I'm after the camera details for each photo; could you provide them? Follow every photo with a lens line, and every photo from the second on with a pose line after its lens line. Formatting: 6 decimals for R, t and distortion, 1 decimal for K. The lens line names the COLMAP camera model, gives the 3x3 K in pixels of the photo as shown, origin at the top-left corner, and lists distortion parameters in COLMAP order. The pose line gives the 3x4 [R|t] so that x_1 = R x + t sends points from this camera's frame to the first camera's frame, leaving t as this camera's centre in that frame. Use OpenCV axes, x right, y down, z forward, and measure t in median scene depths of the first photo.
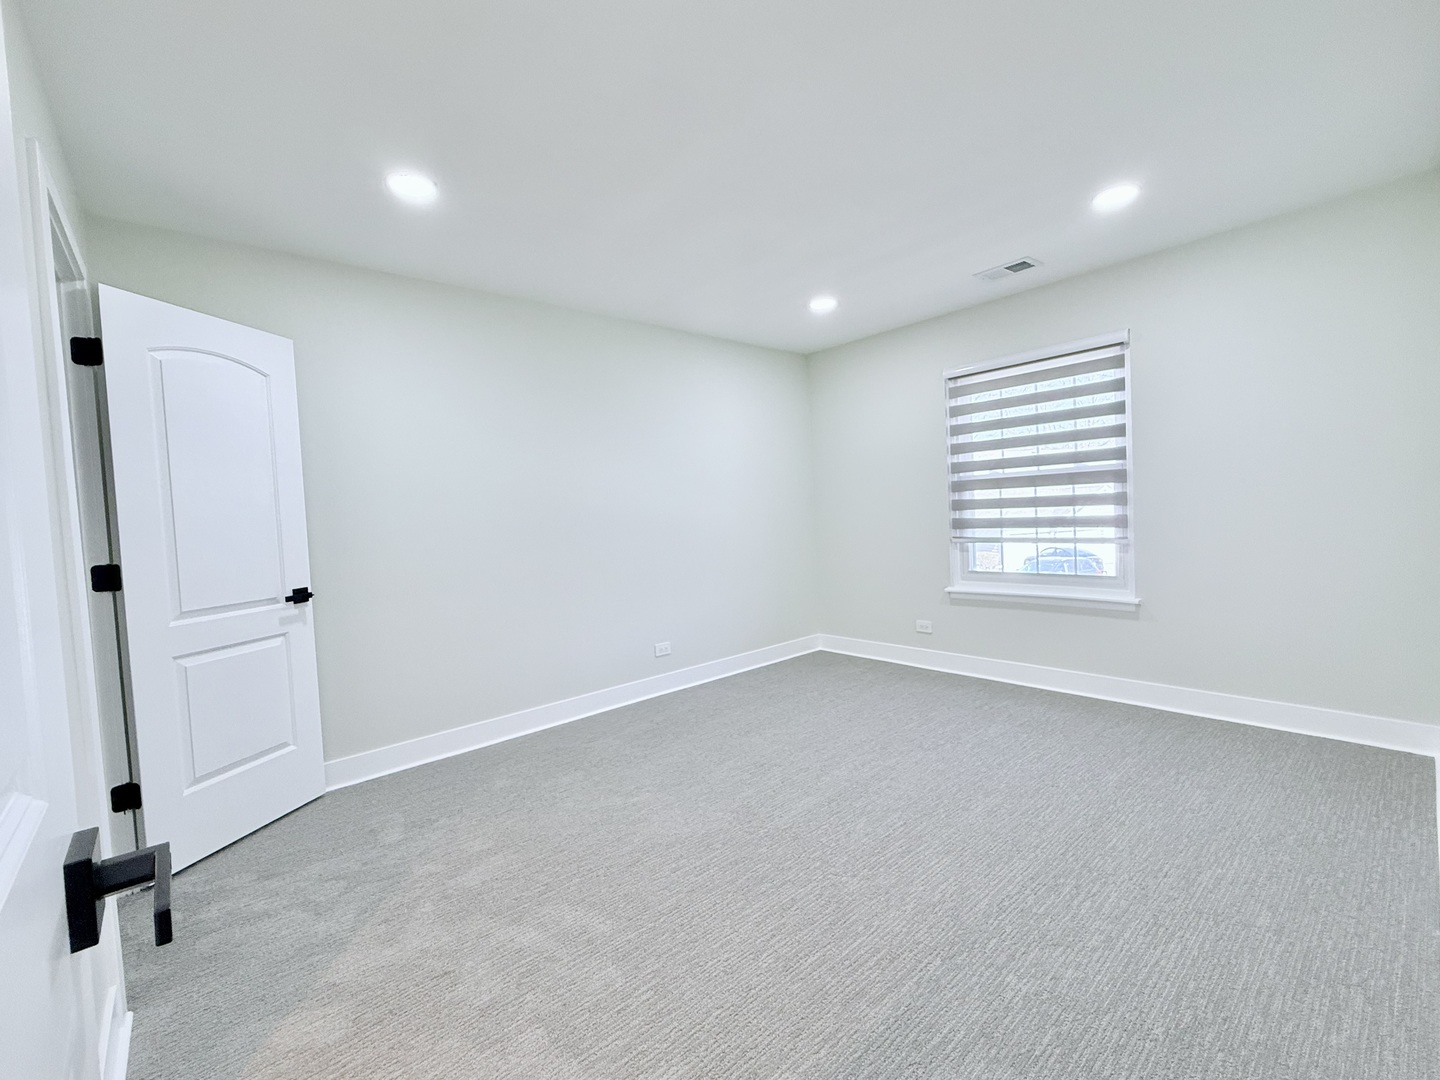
lens RADIAL K [[614.1, 0, 719.7], [0, 614.1, 539.1], [0, 0, 1]] dist [0.000185, 0.000085]
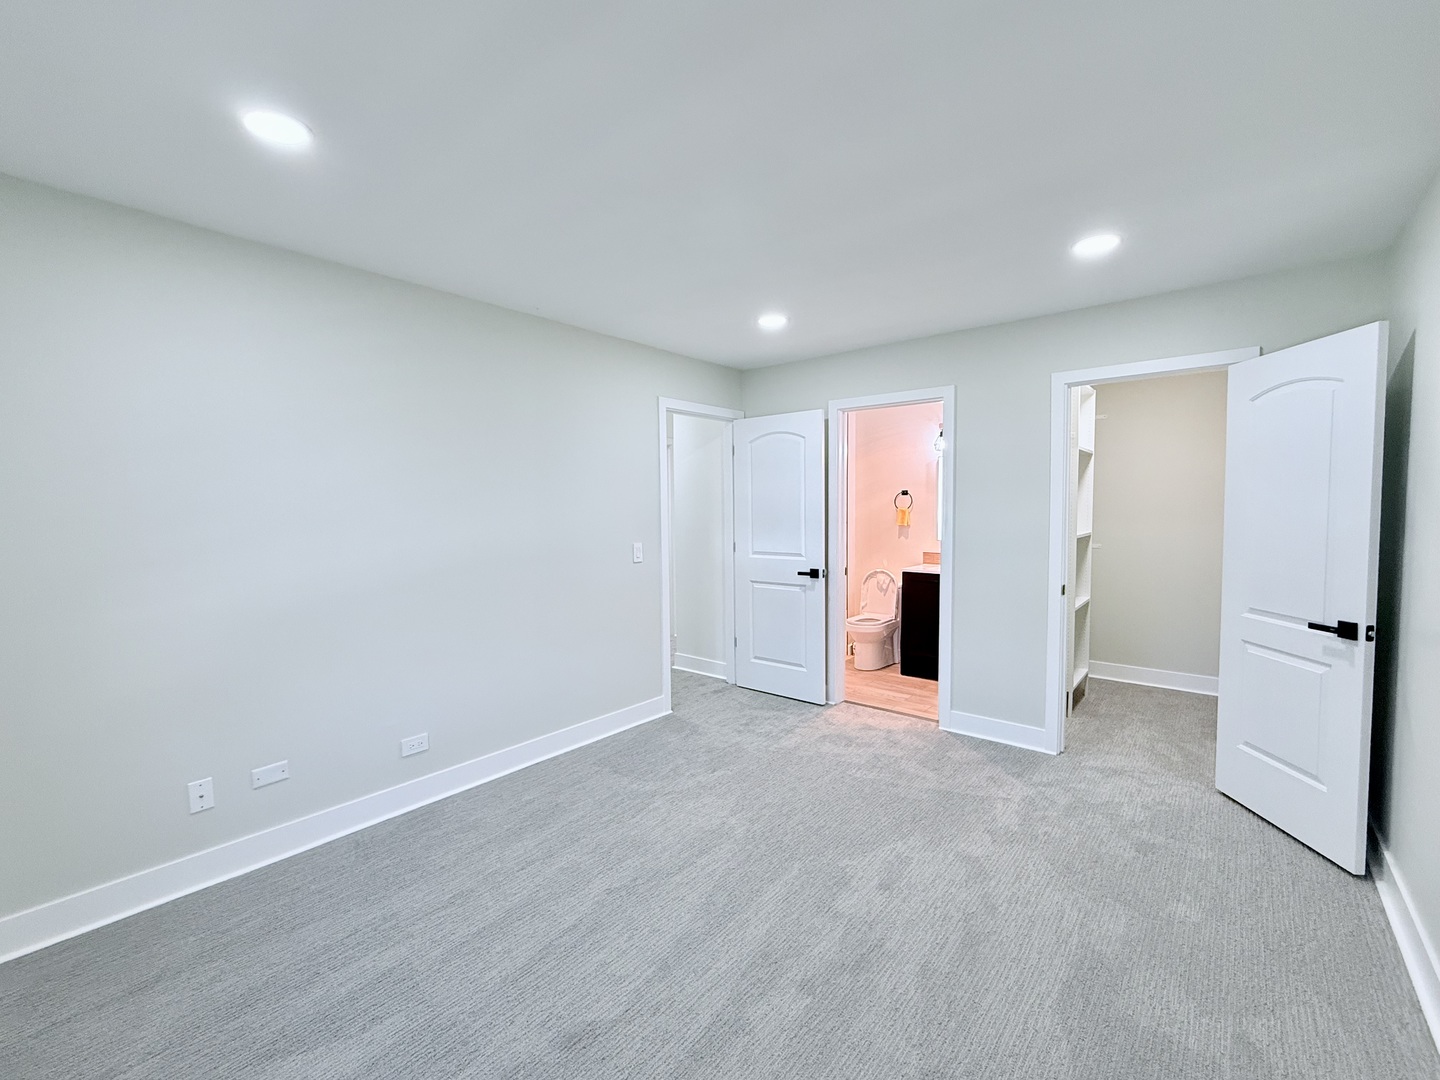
lens RADIAL K [[614.1, 0, 719.7], [0, 614.1, 539.1], [0, 0, 1]] dist [0.000185, 0.000085]
pose [[-0.989155, 0.054220, -0.136502, 0.296503], [0.040798, 0.994223, 0.099282, -0.157532], [0.141096, 0.092636, -0.985652, 1.752028]]
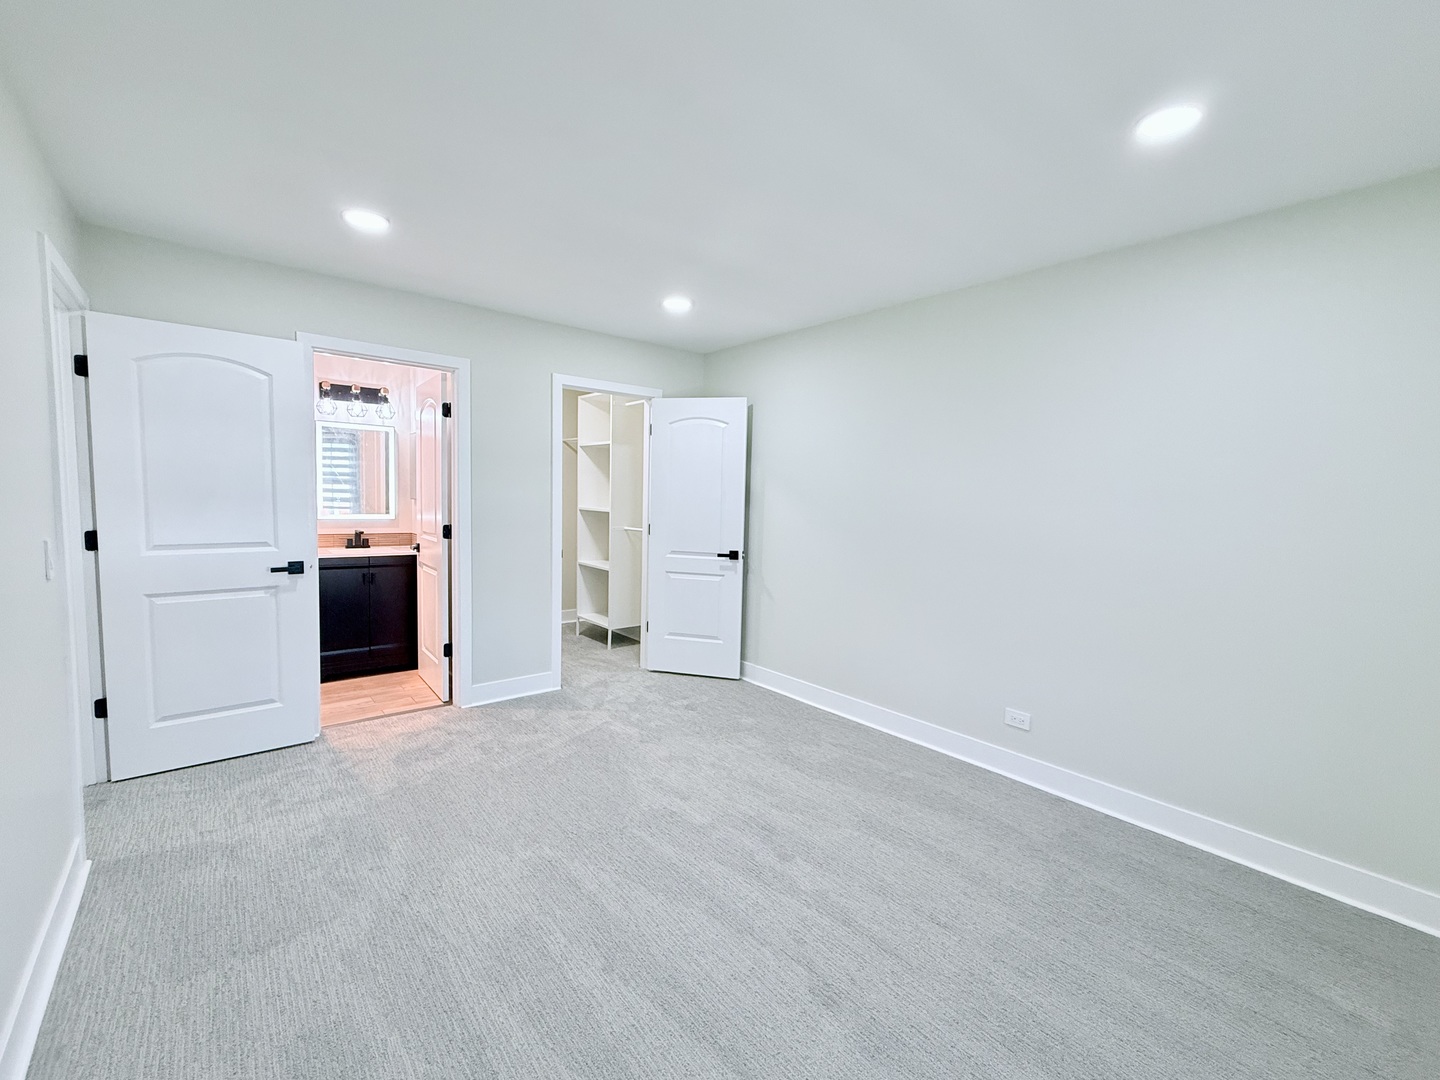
lens RADIAL K [[614.1, 0, 719.7], [0, 614.1, 539.1], [0, 0, 1]] dist [0.000185, 0.000085]
pose [[-0.041583, 0.113622, -0.992653, 0.965057], [-0.066869, 0.990969, 0.116230, -0.141692], [0.996895, 0.071211, -0.033609, 1.041701]]
